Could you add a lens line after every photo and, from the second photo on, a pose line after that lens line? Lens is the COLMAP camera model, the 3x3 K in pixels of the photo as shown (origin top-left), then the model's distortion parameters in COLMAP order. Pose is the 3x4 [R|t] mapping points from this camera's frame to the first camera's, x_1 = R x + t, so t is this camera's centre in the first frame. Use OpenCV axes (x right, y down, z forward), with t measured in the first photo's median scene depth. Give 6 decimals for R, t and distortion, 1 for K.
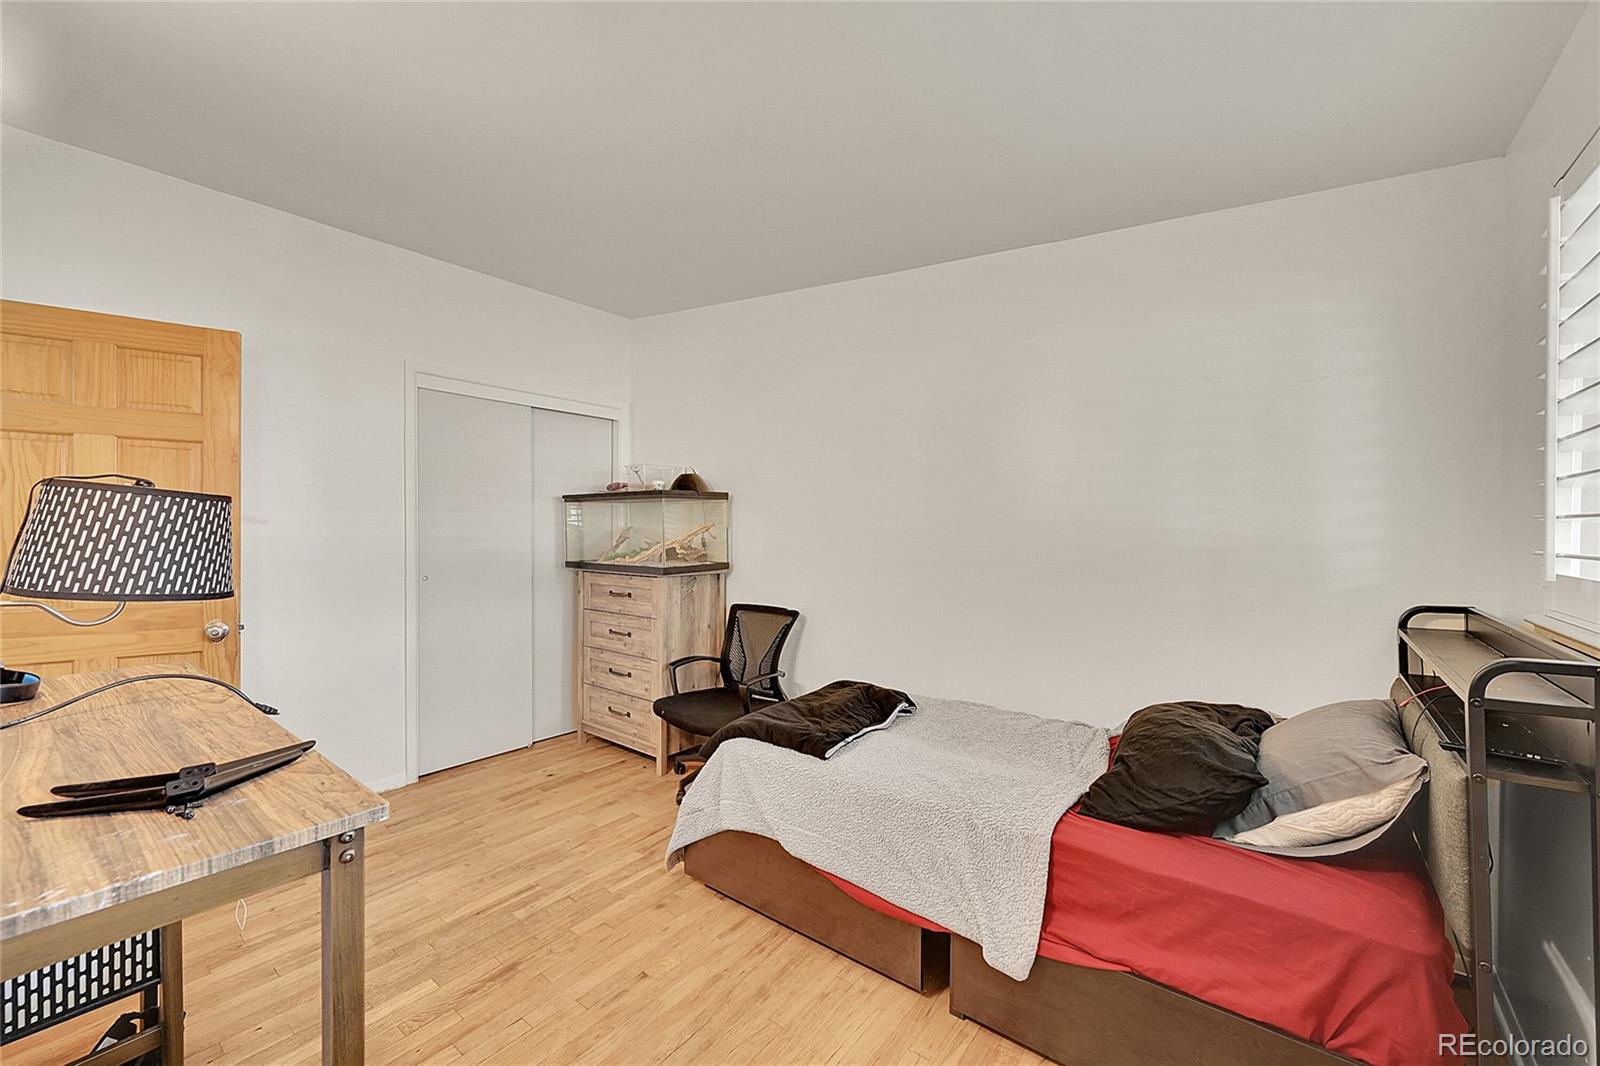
lens RADIAL K [[625.8, 0, 800.0], [0, 625.8, 533.0], [0, 0, 1]] dist [0.001474, 0.000283]
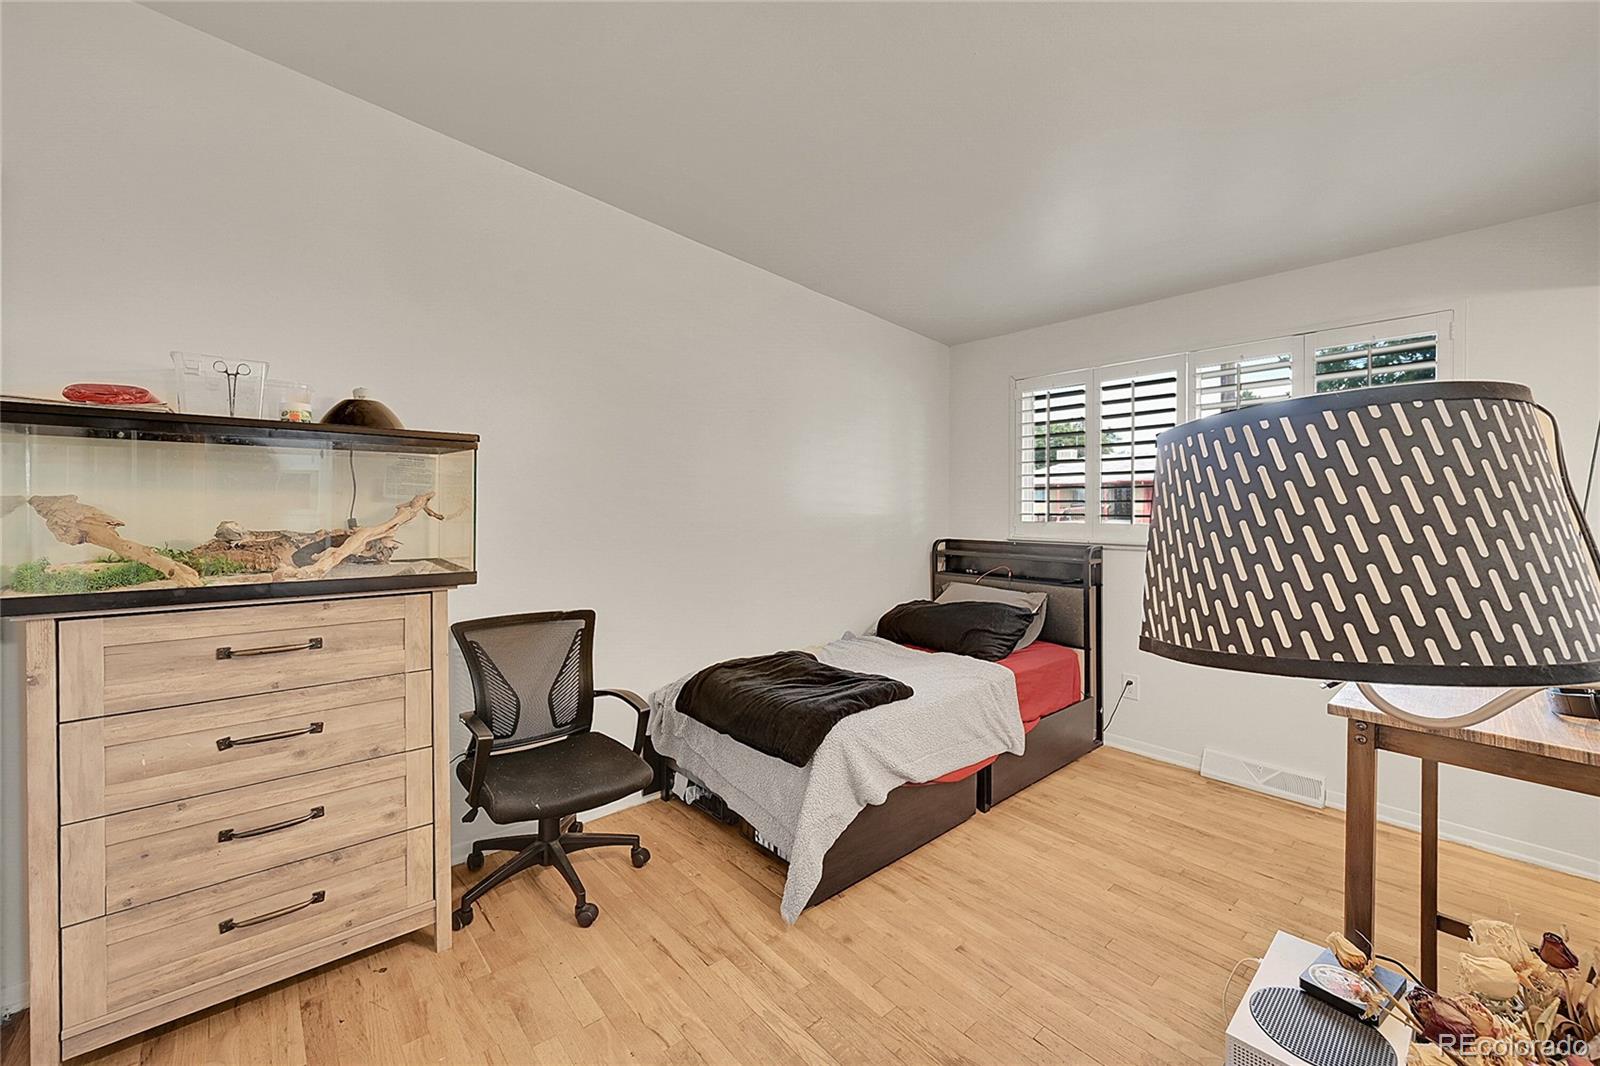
lens RADIAL K [[643.7, 0, 793.2], [0, 643.7, 508.9], [0, 0, 1]] dist [0.000381, 0.000060]
pose [[0.183381, -0.006919, 0.983018, -0.688188], [0.002602, 0.999975, 0.006553, -0.004121], [-0.983038, 0.001356, 0.183395, 0.564203]]
